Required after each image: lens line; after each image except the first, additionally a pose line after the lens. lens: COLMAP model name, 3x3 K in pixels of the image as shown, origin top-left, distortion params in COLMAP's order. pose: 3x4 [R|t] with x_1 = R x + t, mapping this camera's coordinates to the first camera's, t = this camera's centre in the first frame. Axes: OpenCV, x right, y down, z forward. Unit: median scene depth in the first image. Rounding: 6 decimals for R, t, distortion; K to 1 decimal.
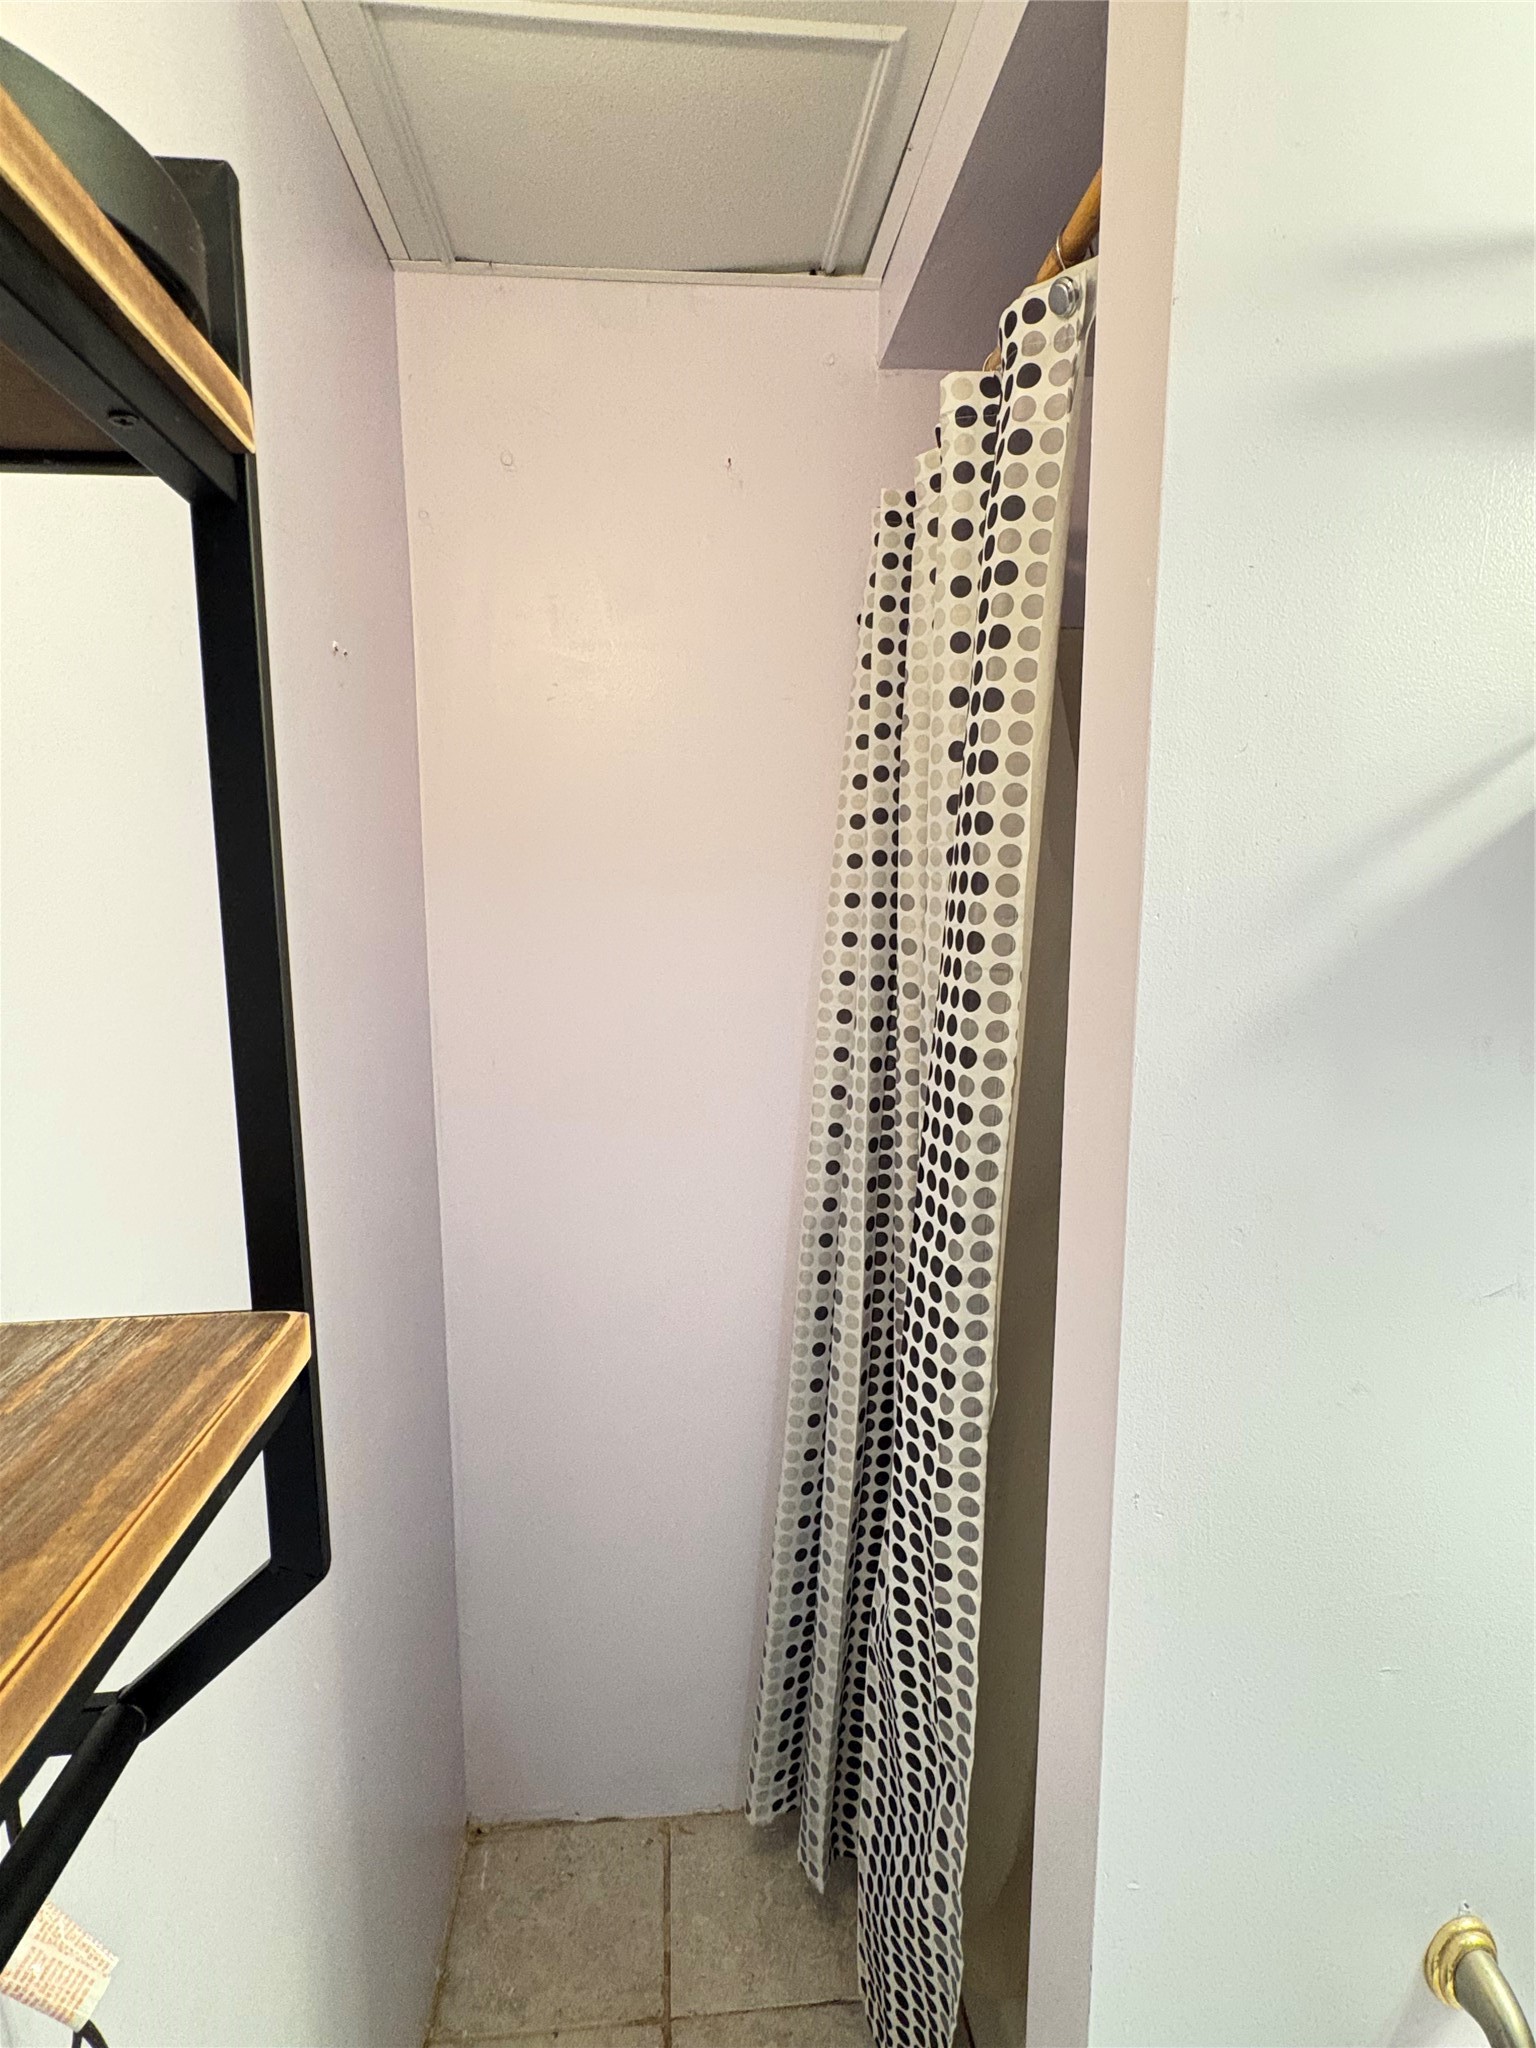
lens RADIAL K [[1077.4, 0, 772.8], [0, 1077.4, 1039.5], [0, 0, 1]] dist [-0.001733, 0.002274]
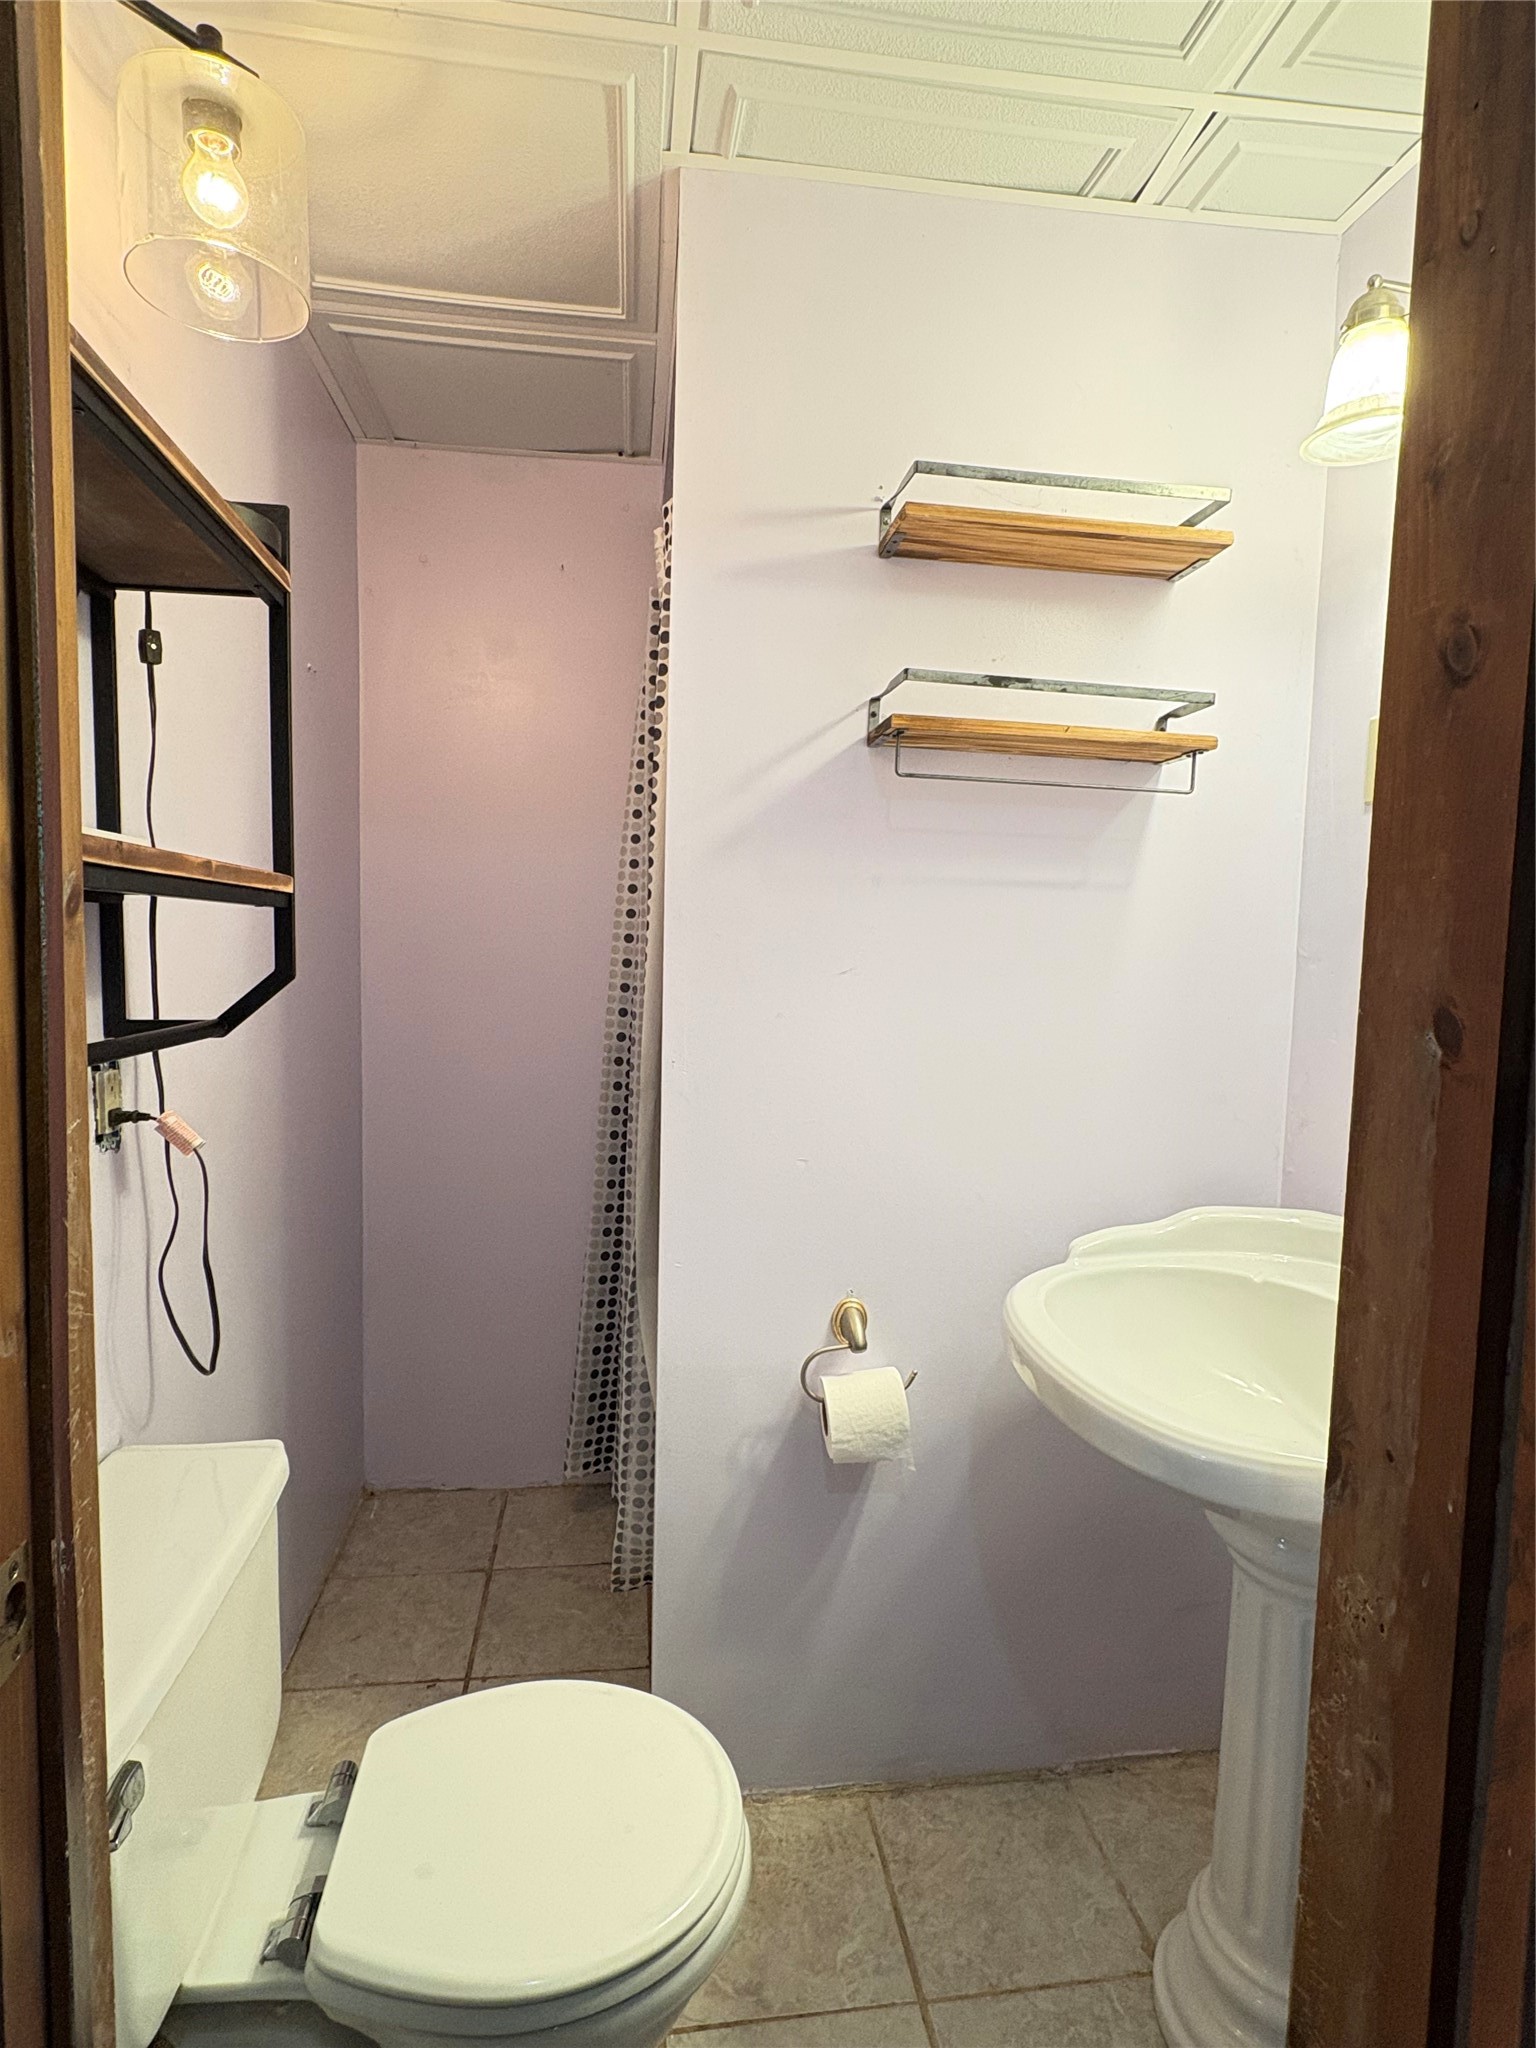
lens RADIAL K [[1077.4, 0, 770.6], [0, 1077.4, 1013.4], [0, 0, 1]] dist [-0.001733, 0.002274]
pose [[0.999150, 0.017781, 0.037186, 0.320750], [-0.015065, 0.997285, -0.072087, 0.345532], [-0.038366, 0.071465, 0.996705, -0.813984]]
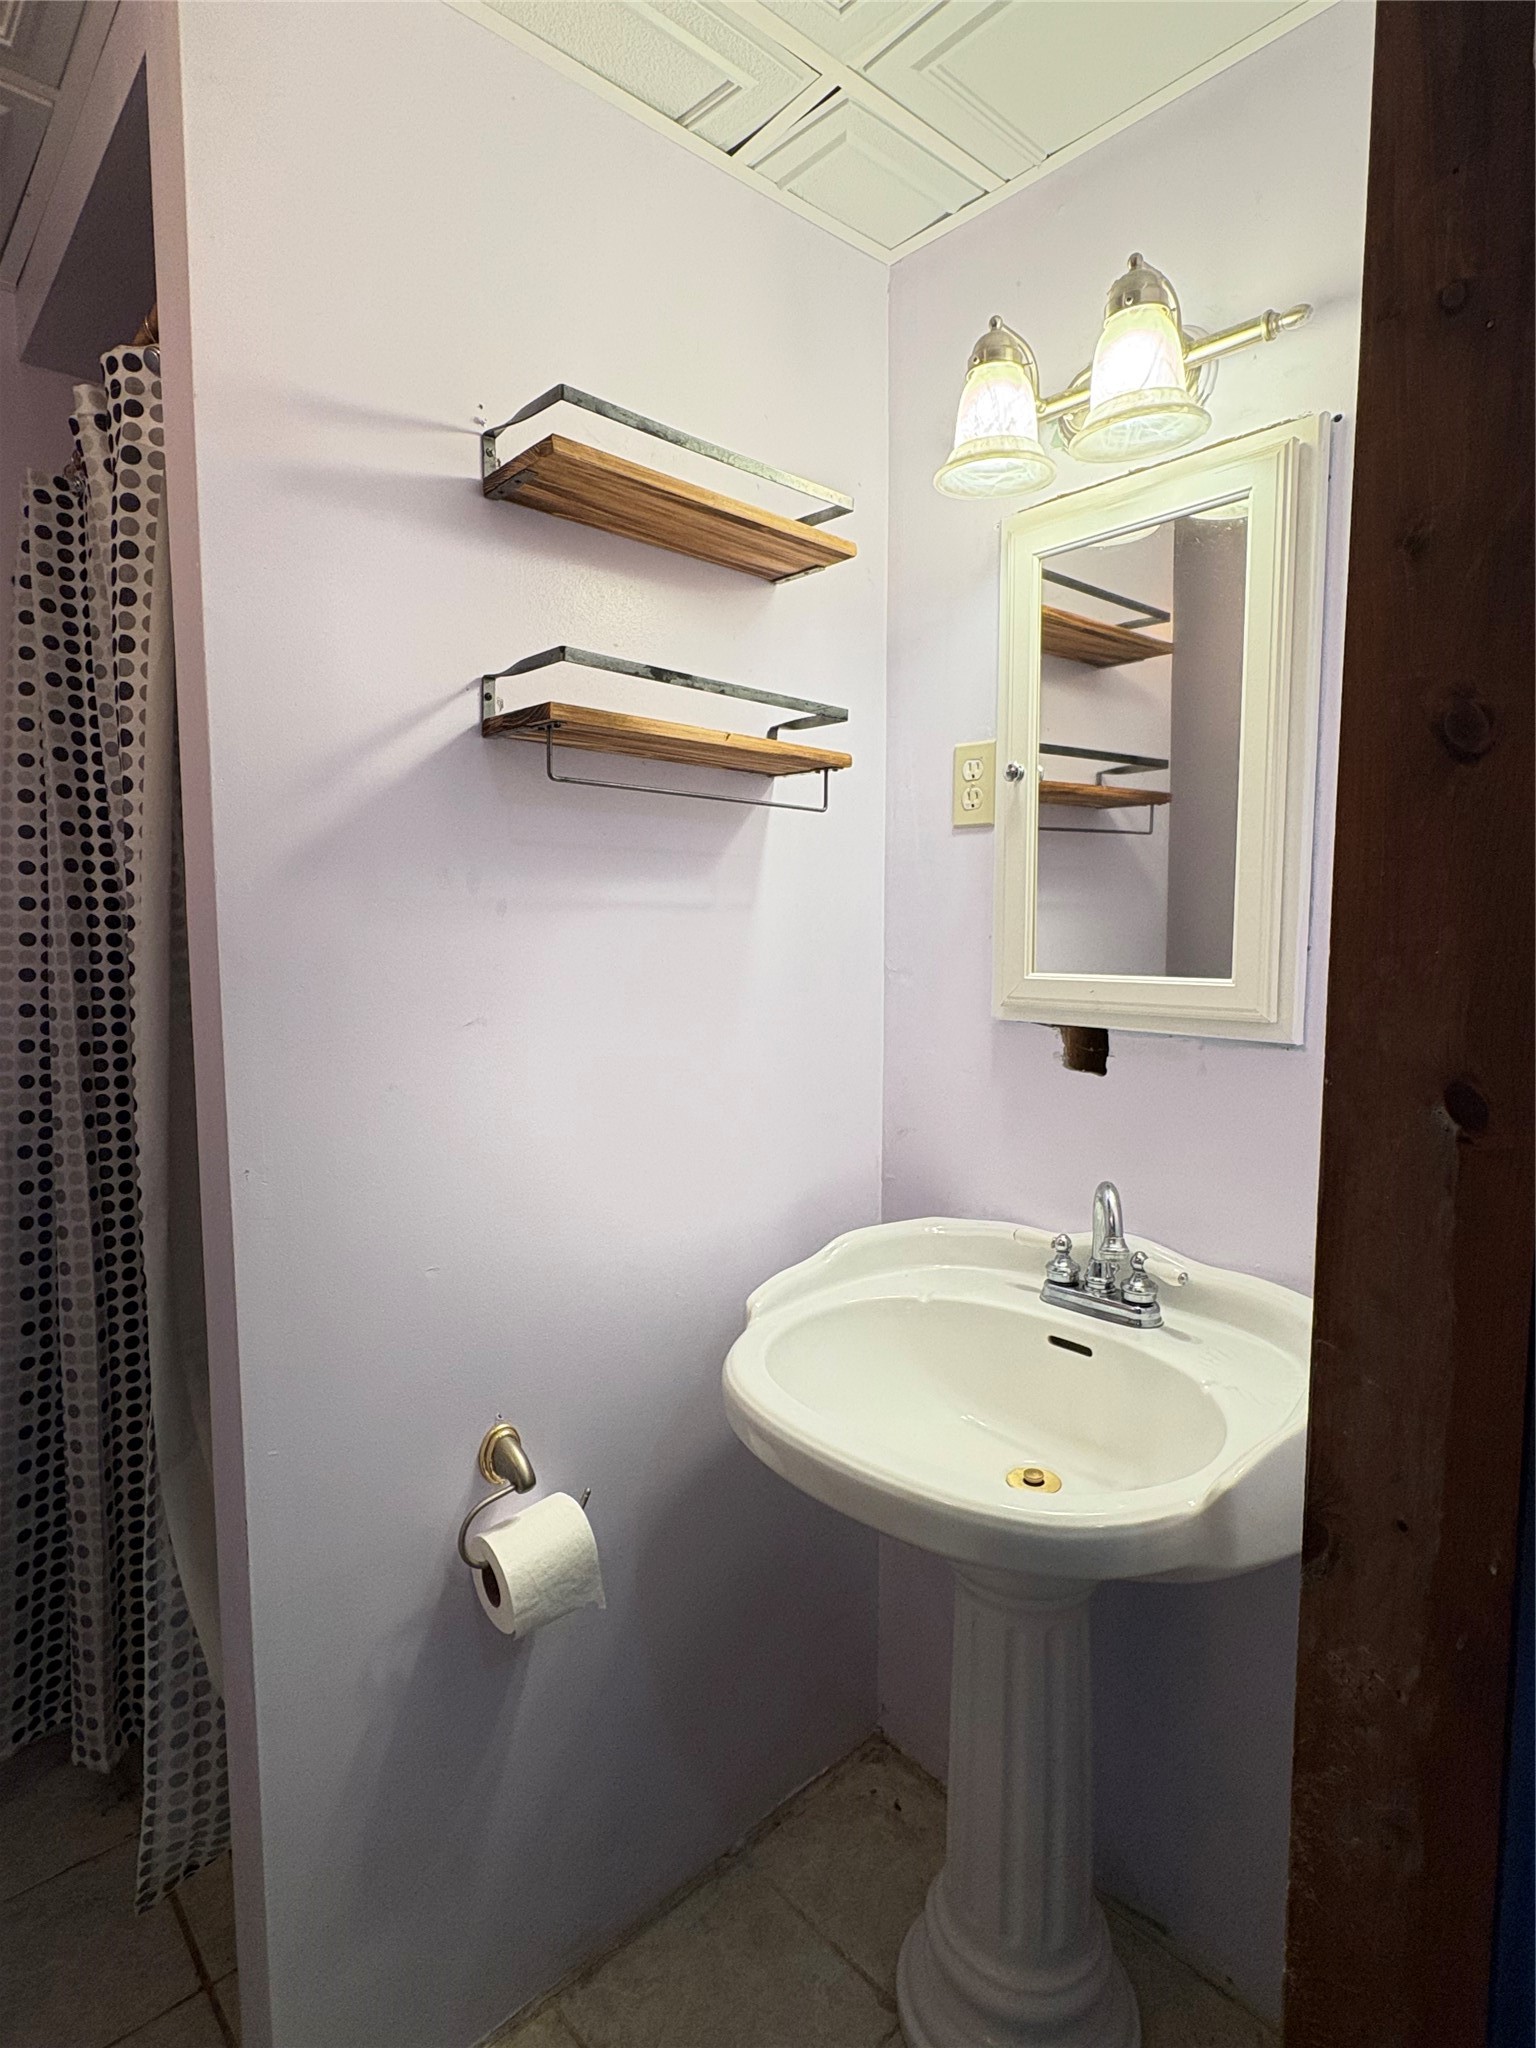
lens RADIAL K [[1077.4, 0, 775.1], [0, 1077.4, 1014.4], [0, 0, 1]] dist [-0.001733, 0.002274]
pose [[0.799825, -0.056225, 0.597594, 0.034195], [0.090366, 0.995535, -0.027280, 0.229367], [-0.593392, 0.075821, 0.801335, -0.466147]]
